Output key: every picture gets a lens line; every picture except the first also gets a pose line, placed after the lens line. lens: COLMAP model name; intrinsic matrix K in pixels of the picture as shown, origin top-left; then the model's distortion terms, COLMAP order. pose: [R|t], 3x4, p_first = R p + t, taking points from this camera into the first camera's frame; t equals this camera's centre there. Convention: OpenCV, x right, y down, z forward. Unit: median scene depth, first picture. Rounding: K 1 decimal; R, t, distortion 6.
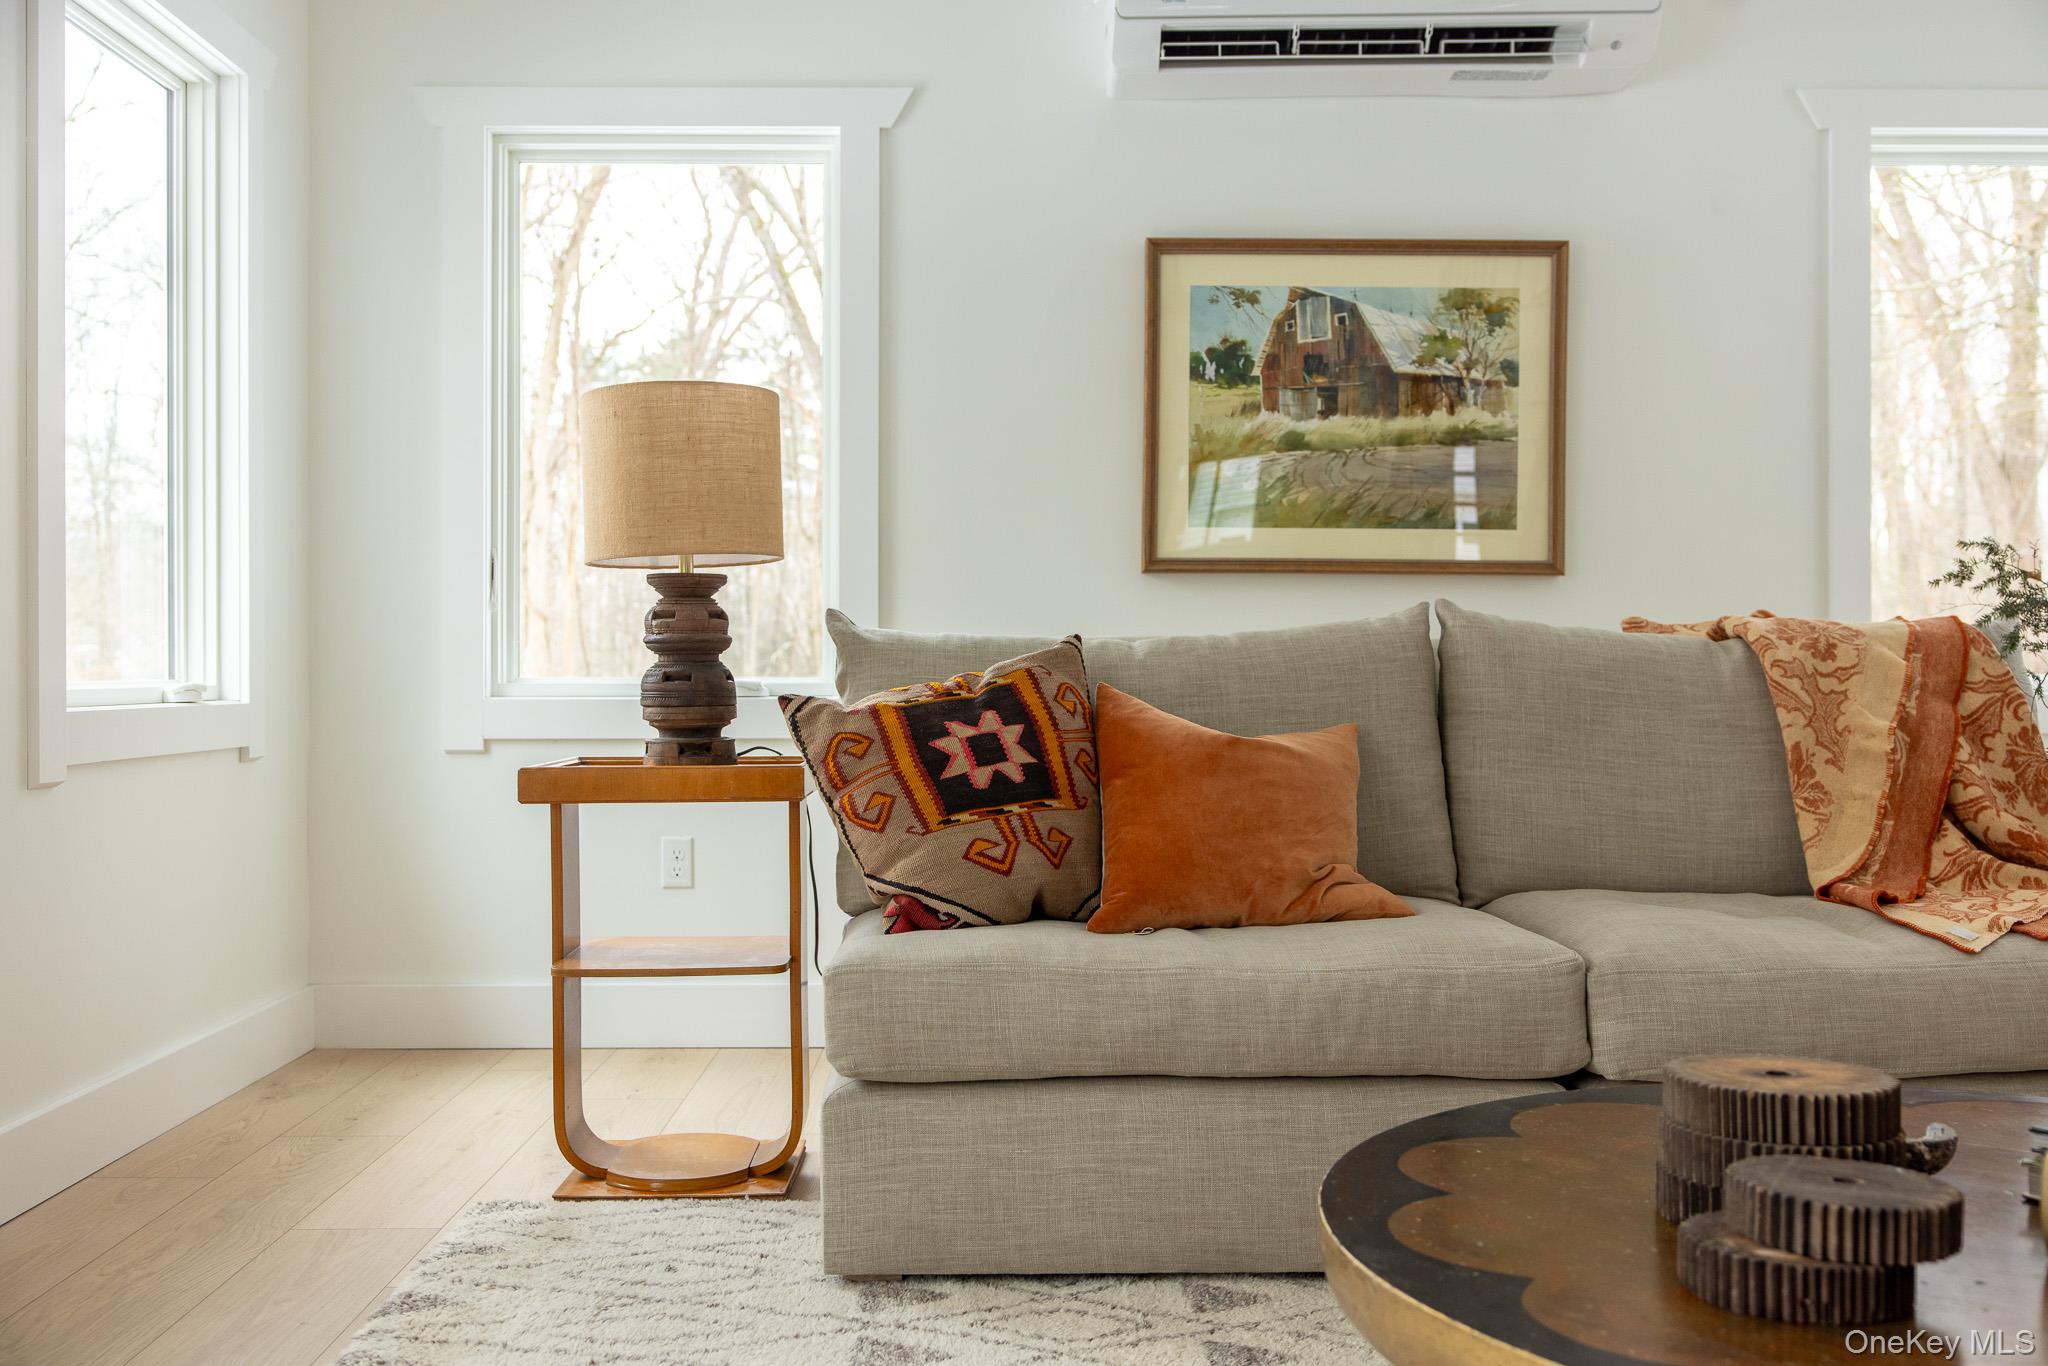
lens RADIAL K [[1952.2, 0, 1024.0], [0, 1952.2, 683.0], [0, 0, 1]] dist [0.007549, 0.008815]
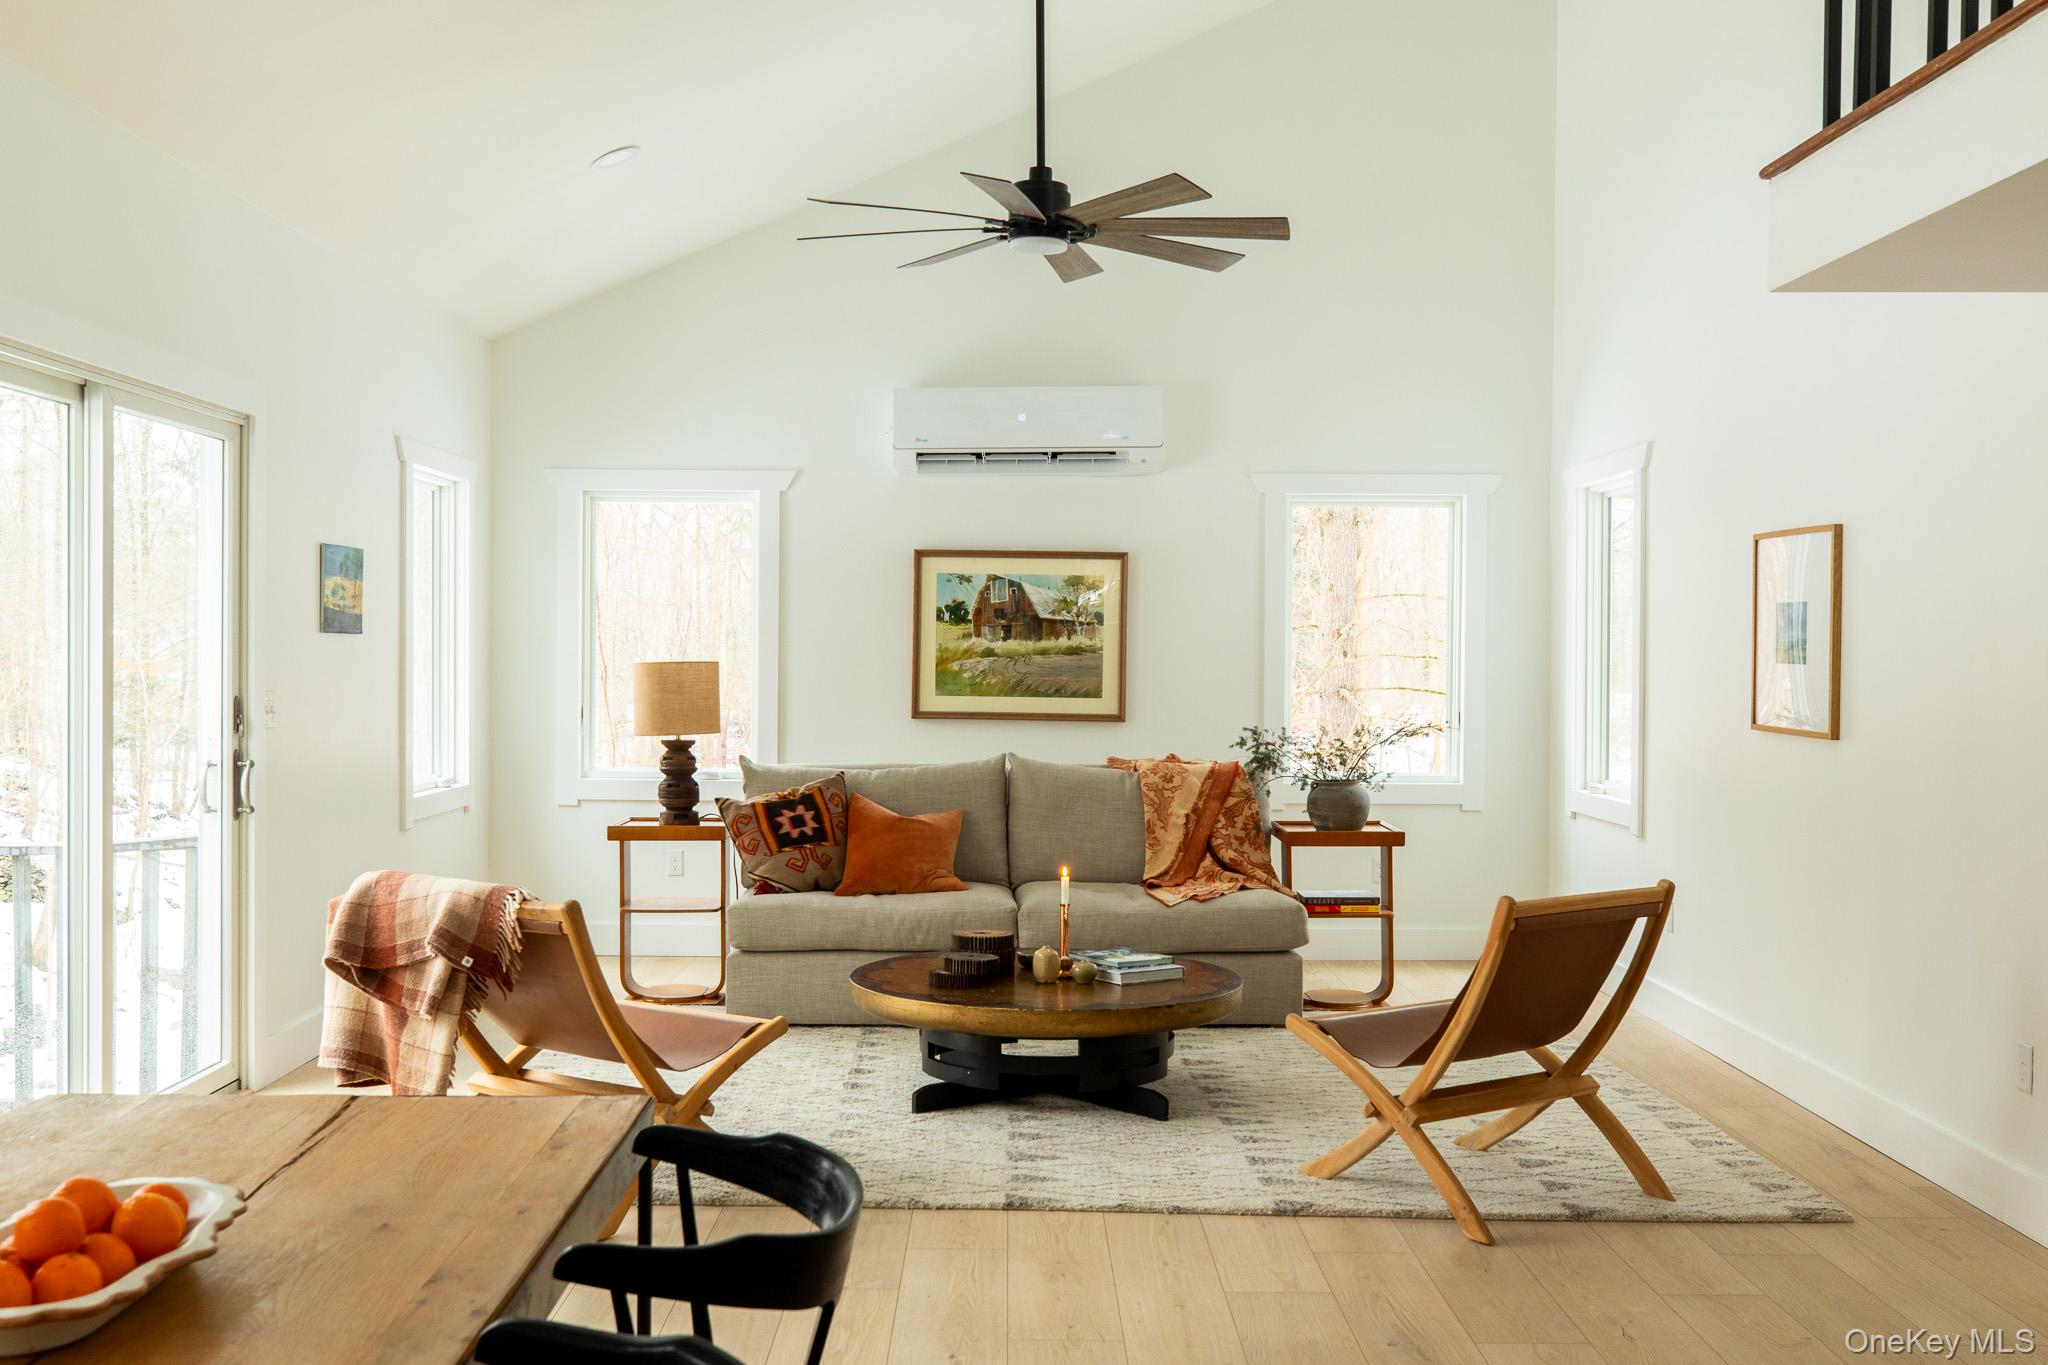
lens RADIAL K [[2015.1, 0, 1021.1], [0, 2015.1, 719.0], [0, 0, 1]] dist [0.002037, 0.000036]
pose [[0.999881, 0.009173, -0.012405, 0.263660], [-0.008841, 0.999607, 0.026600, -0.149128], [0.012644, -0.026487, 0.999569, -1.383482]]
